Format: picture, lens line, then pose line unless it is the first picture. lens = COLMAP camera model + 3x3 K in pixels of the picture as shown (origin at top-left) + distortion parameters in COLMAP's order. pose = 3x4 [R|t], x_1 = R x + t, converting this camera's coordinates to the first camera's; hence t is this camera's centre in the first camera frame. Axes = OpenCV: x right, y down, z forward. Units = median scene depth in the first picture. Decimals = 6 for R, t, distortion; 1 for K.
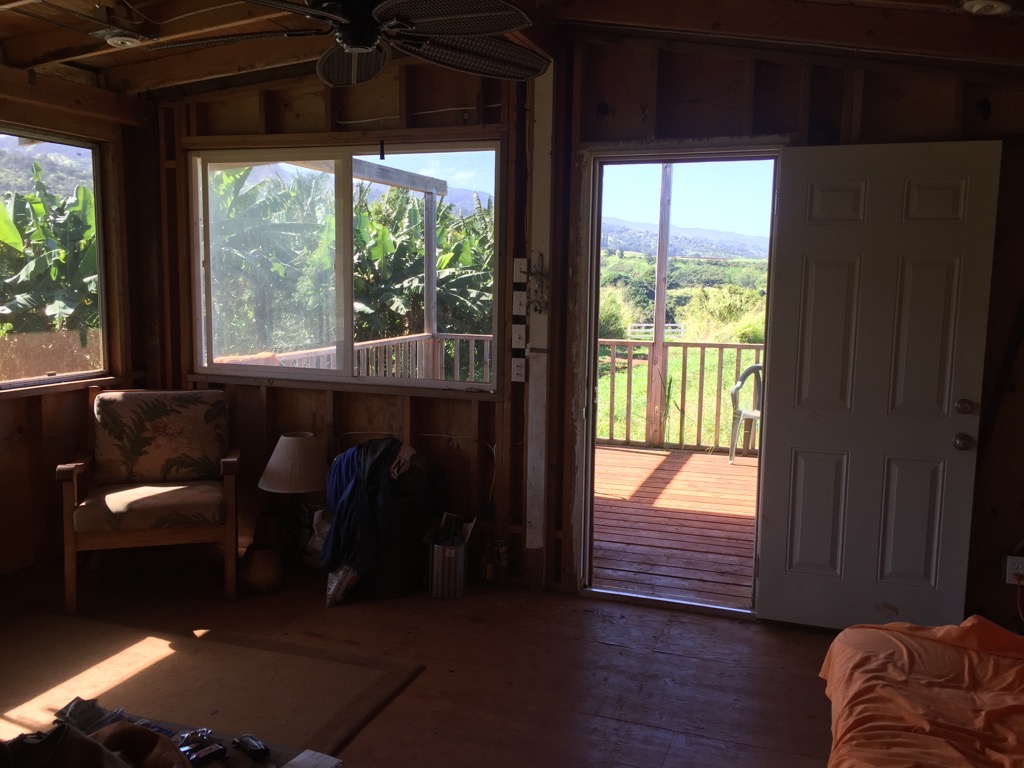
lens RADIAL K [[862.3, 0, 517.0], [0, 862.3, 385.5], [0, 0, 1]] dist [0.050591, -0.058014]
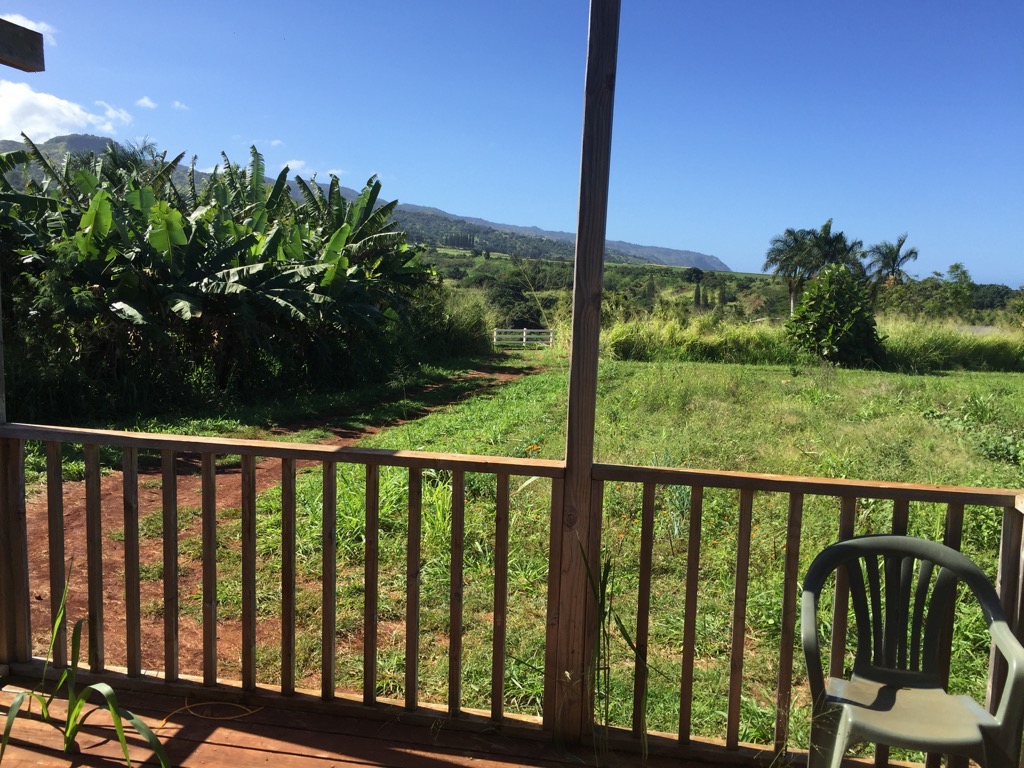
lens RADIAL K [[862.3, 0, 514.5], [0, 862.3, 388.1], [0, 0, 1]] dist [0.050591, -0.058014]
pose [[0.988560, -0.000393, 0.150829, 0.007284], [-0.000041, 0.999996, 0.002876, -0.007825], [-0.150829, -0.002849, 0.988556, 0.057784]]
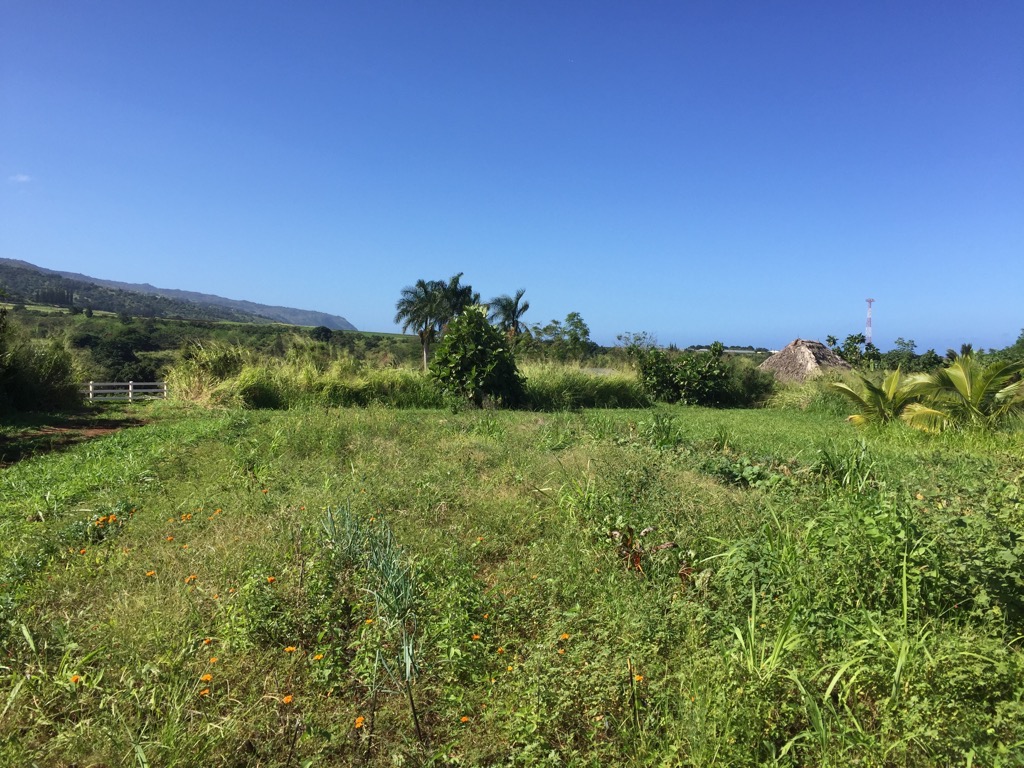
lens RADIAL K [[862.3, 0, 509.6], [0, 862.3, 383.5], [0, 0, 1]] dist [0.050591, -0.058014]
pose [[0.843413, -0.015385, 0.537045, 0.021218], [0.056034, 0.996657, -0.059448, -0.002847], [-0.534335, 0.080232, 0.841456, 0.112672]]
